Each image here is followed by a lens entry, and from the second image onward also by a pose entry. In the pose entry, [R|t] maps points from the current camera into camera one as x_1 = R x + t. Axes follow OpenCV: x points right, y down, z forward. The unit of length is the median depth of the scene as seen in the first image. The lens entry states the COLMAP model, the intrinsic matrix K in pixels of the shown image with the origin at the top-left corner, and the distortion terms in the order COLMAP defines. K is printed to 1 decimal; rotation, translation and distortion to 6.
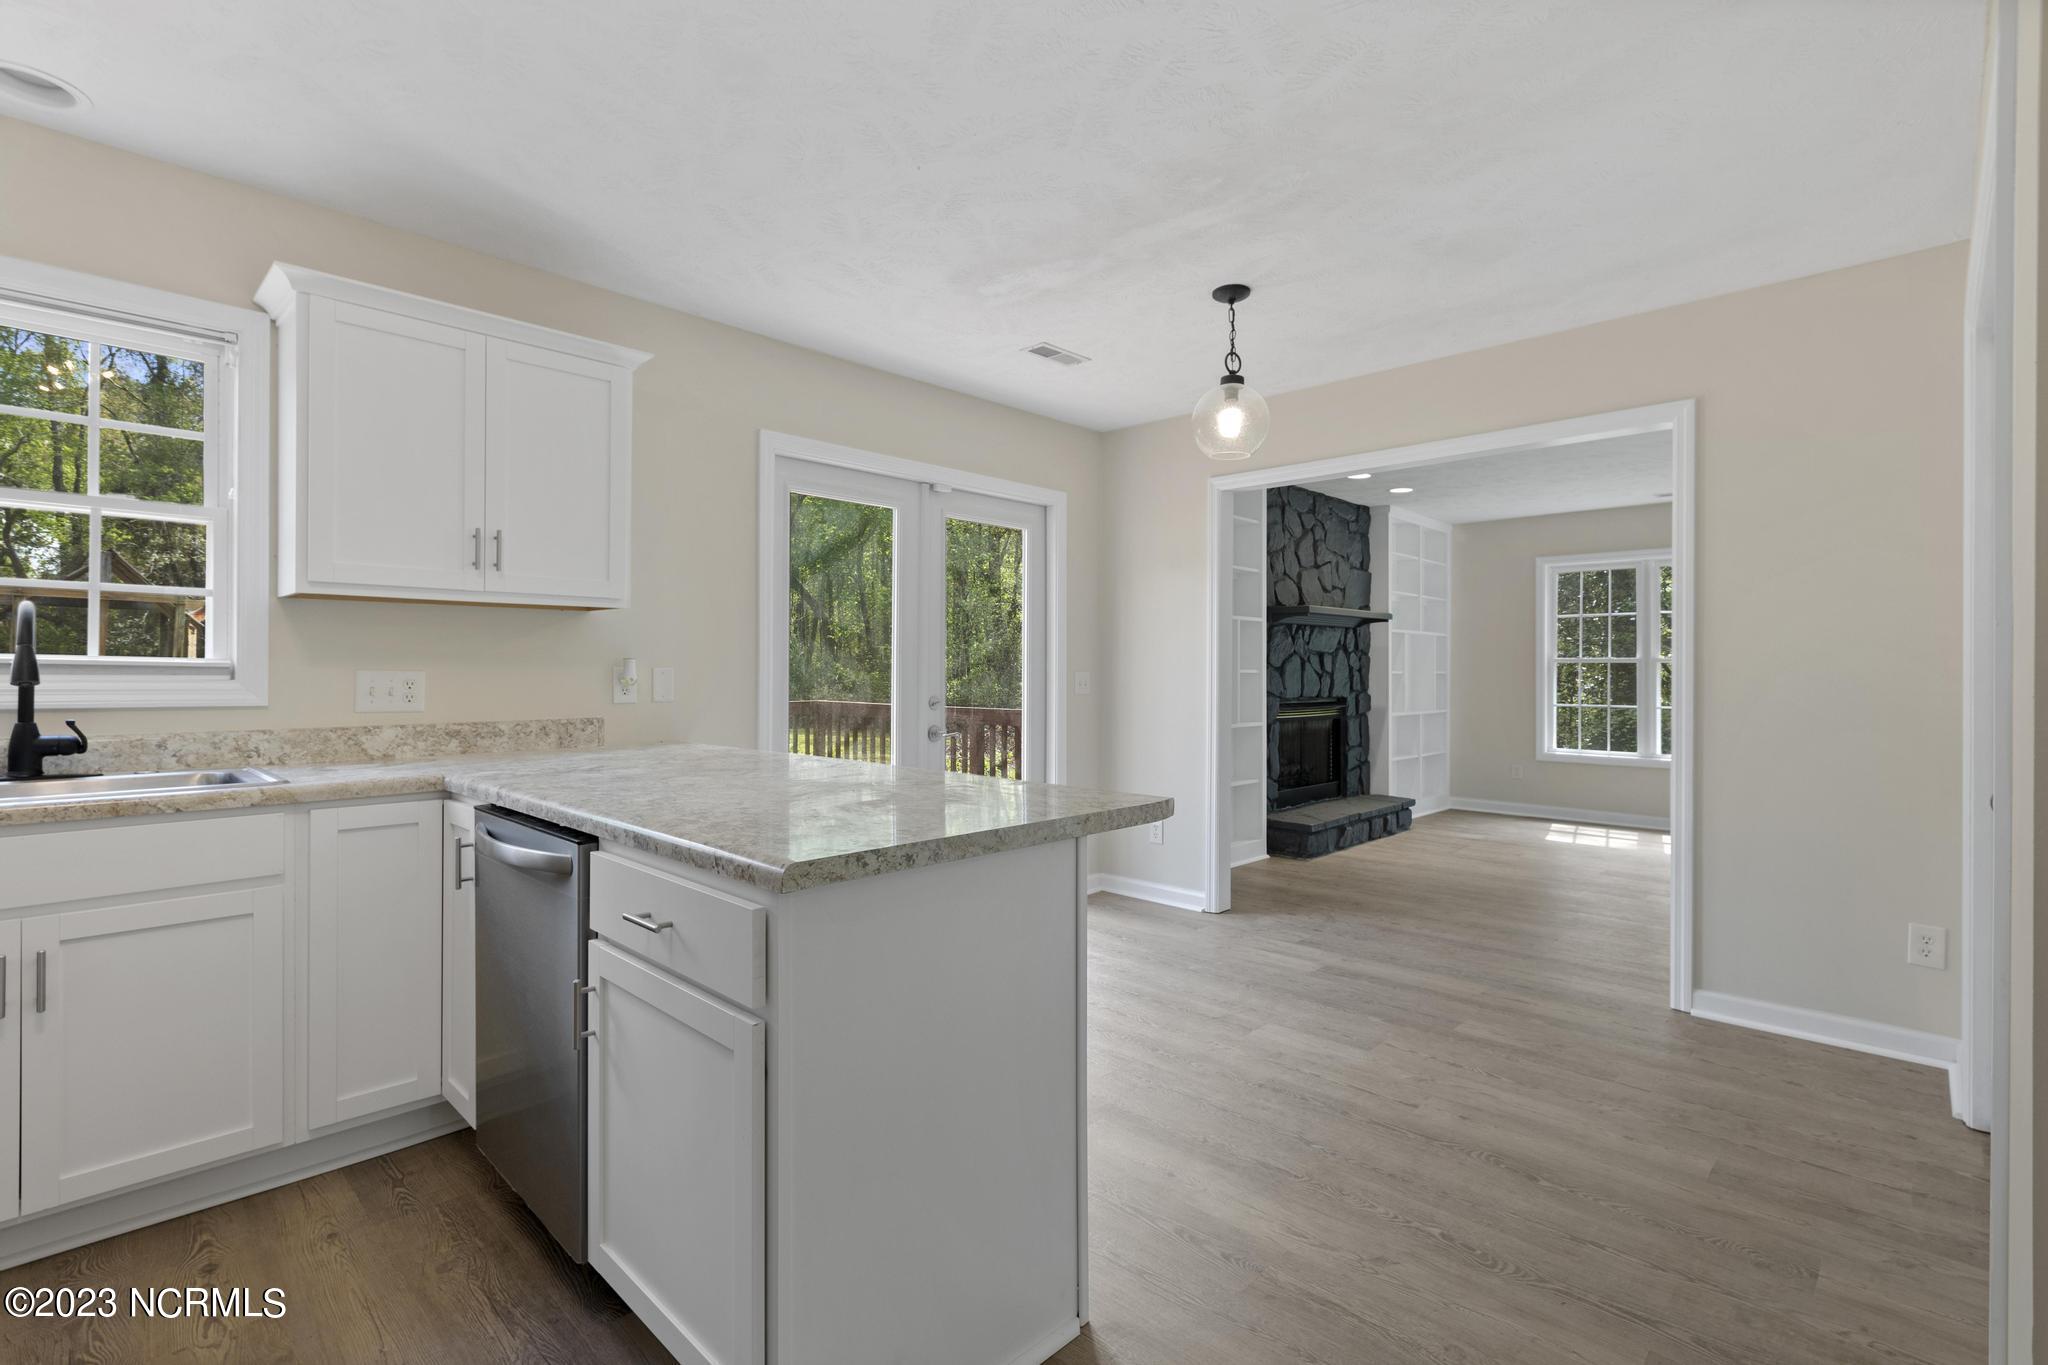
lens RADIAL K [[944.9, 0, 1024.1], [0, 944.9, 671.5], [0, 0, 1]] dist [-0.003112, -0.000134]
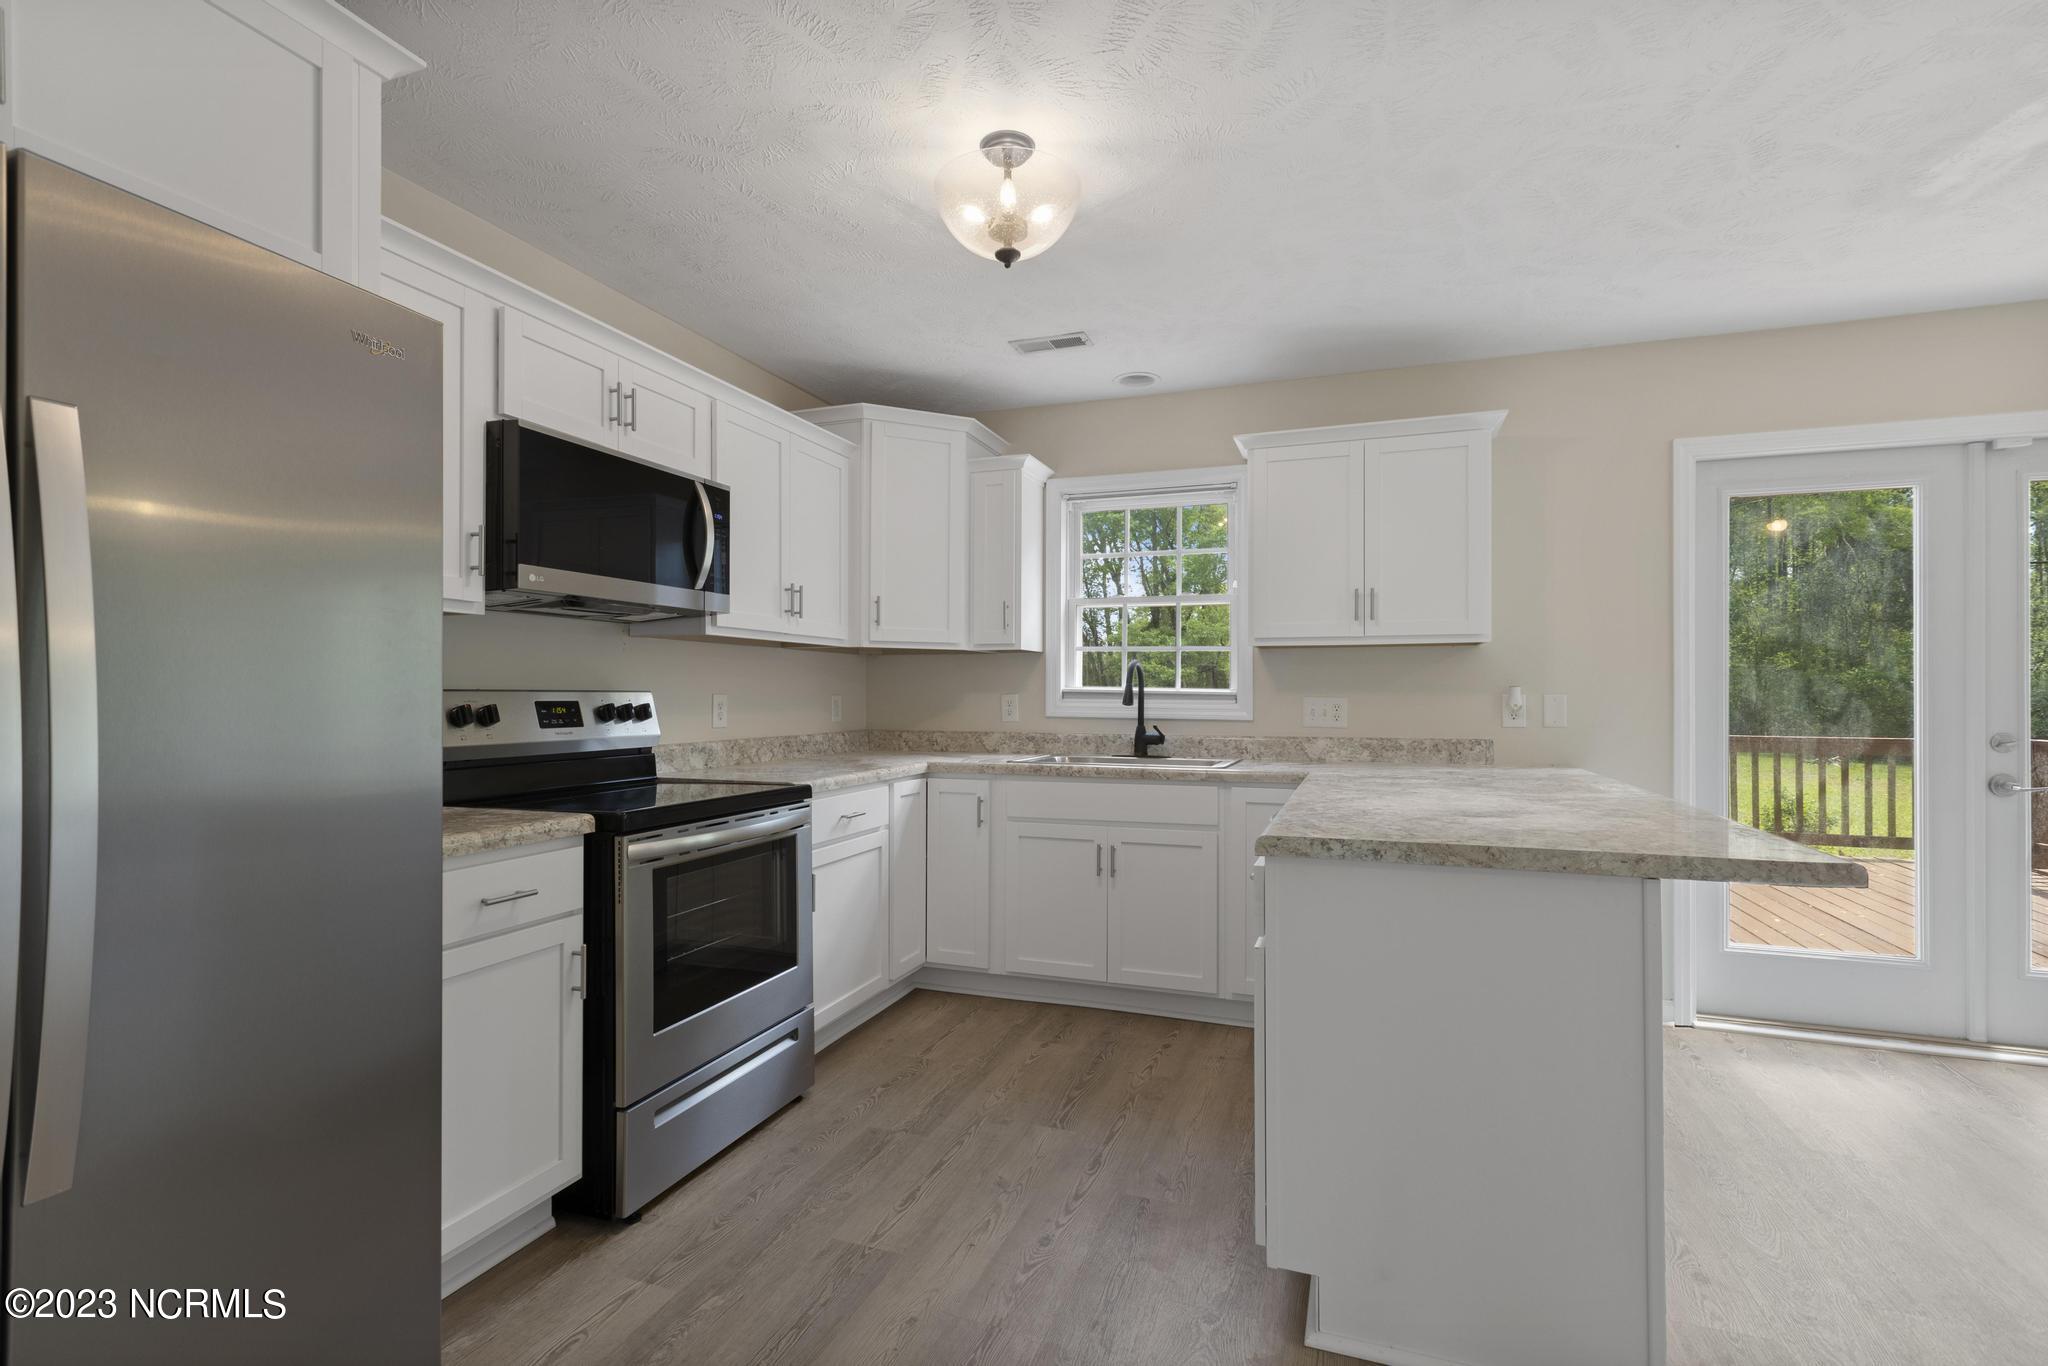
lens RADIAL K [[944.9, 0, 1037.1], [0, 944.9, 688.5], [0, 0, 1]] dist [-0.003112, -0.000134]
pose [[0.403741, -0.007697, -0.914841, 0.437984], [-0.001332, 0.999959, -0.009001, -0.000636], [0.914872, 0.004852, 0.403714, 0.061528]]
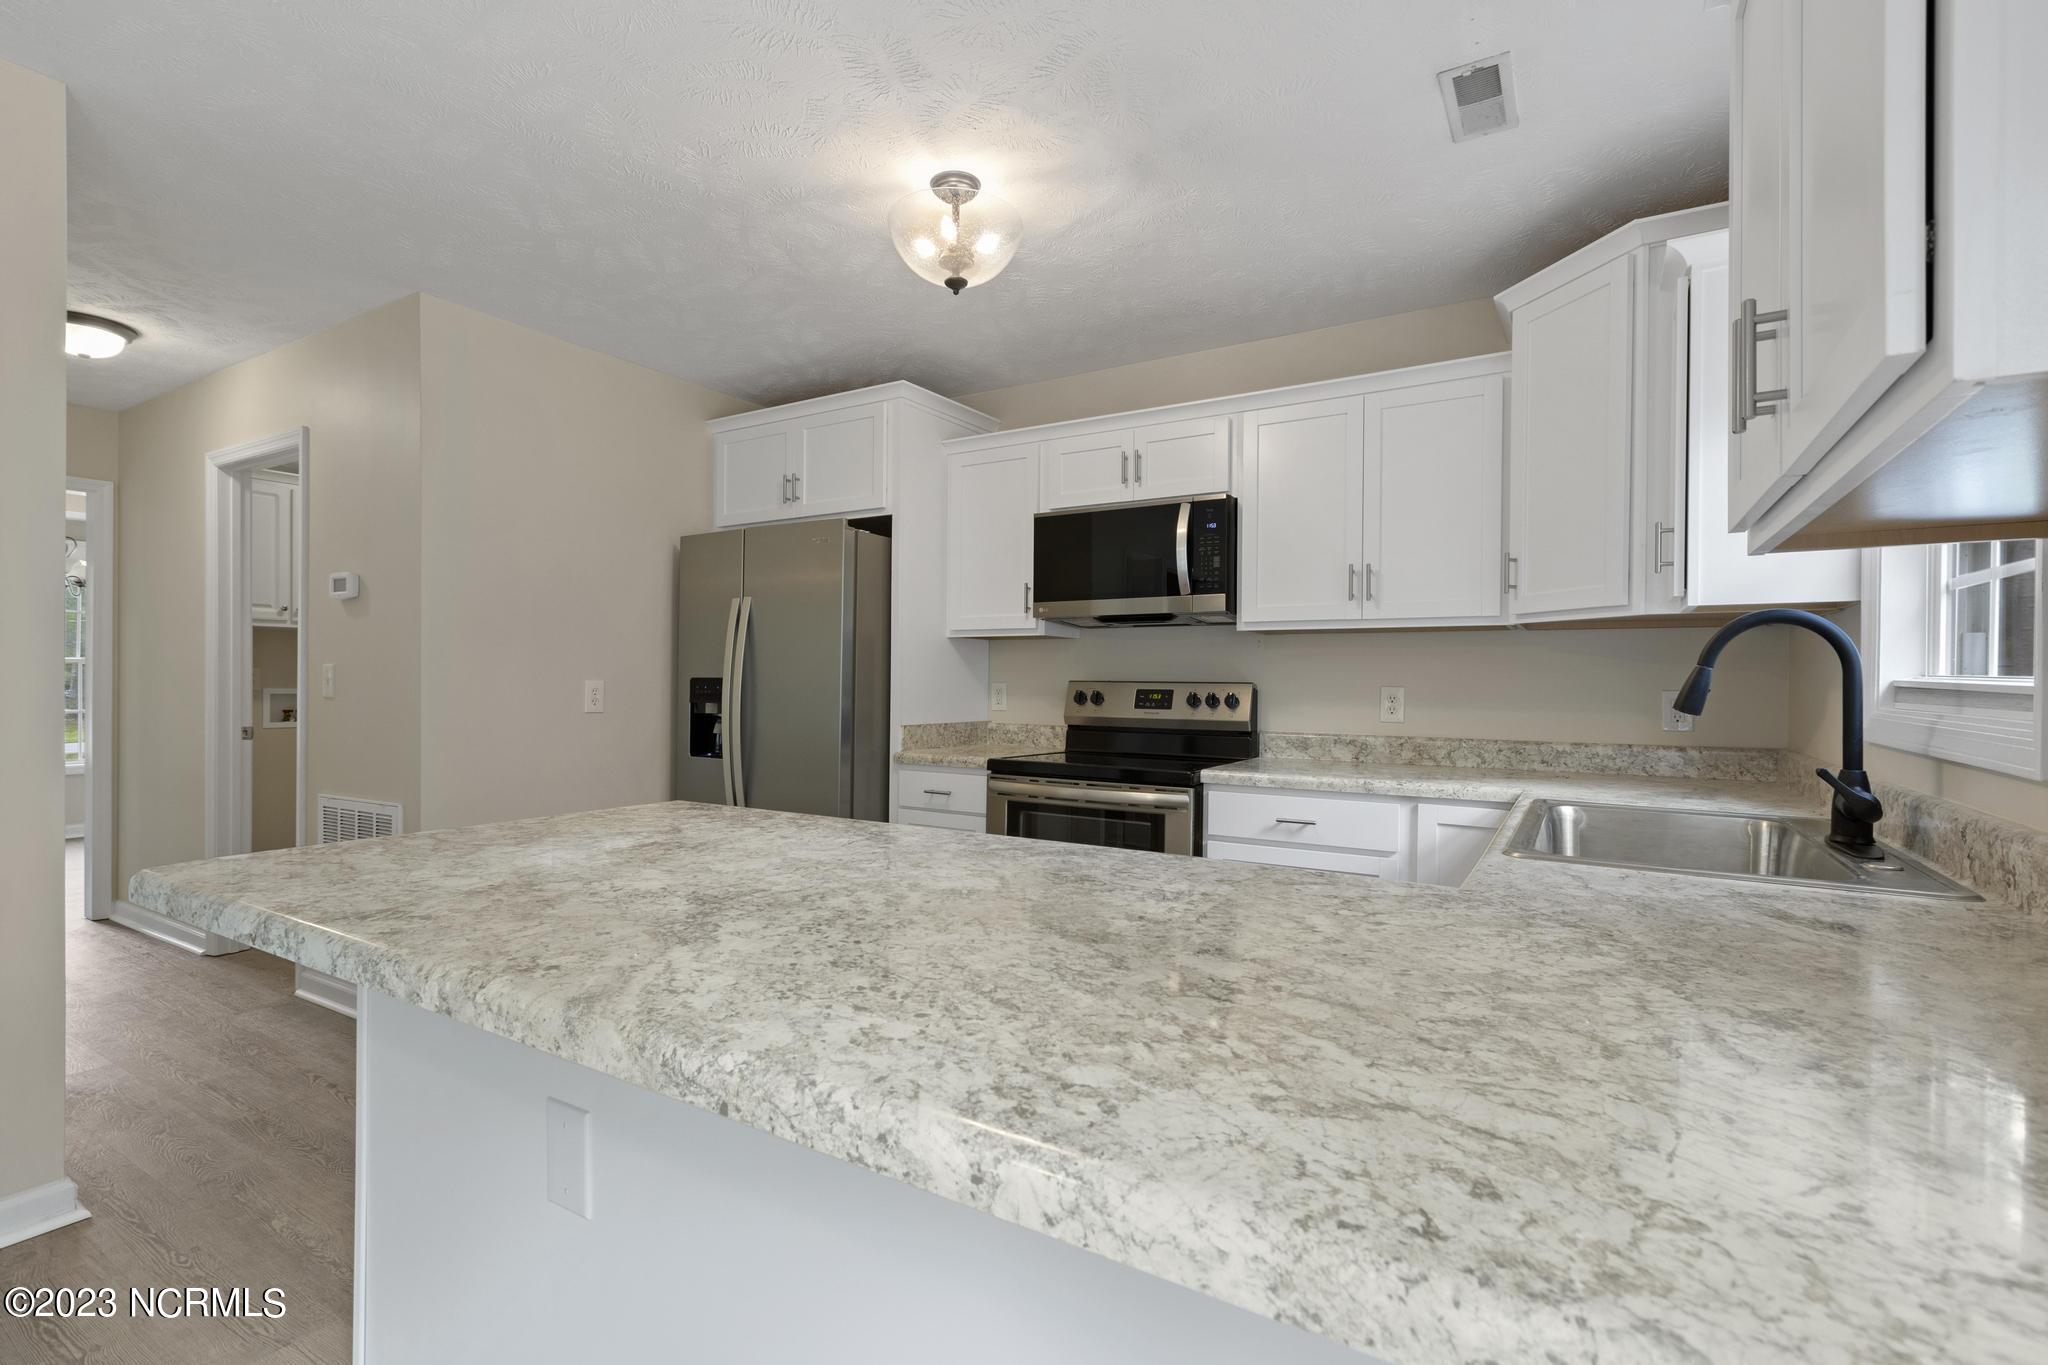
lens RADIAL K [[944.9, 0, 1034.4], [0, 944.9, 684.0], [0, 0, 1]] dist [-0.003112, -0.000134]
pose [[-0.978595, -0.011562, -0.205469, -0.270411], [-0.012357, 0.999920, 0.002590, -0.004998], [0.205423, 0.005073, -0.978660, 1.363433]]
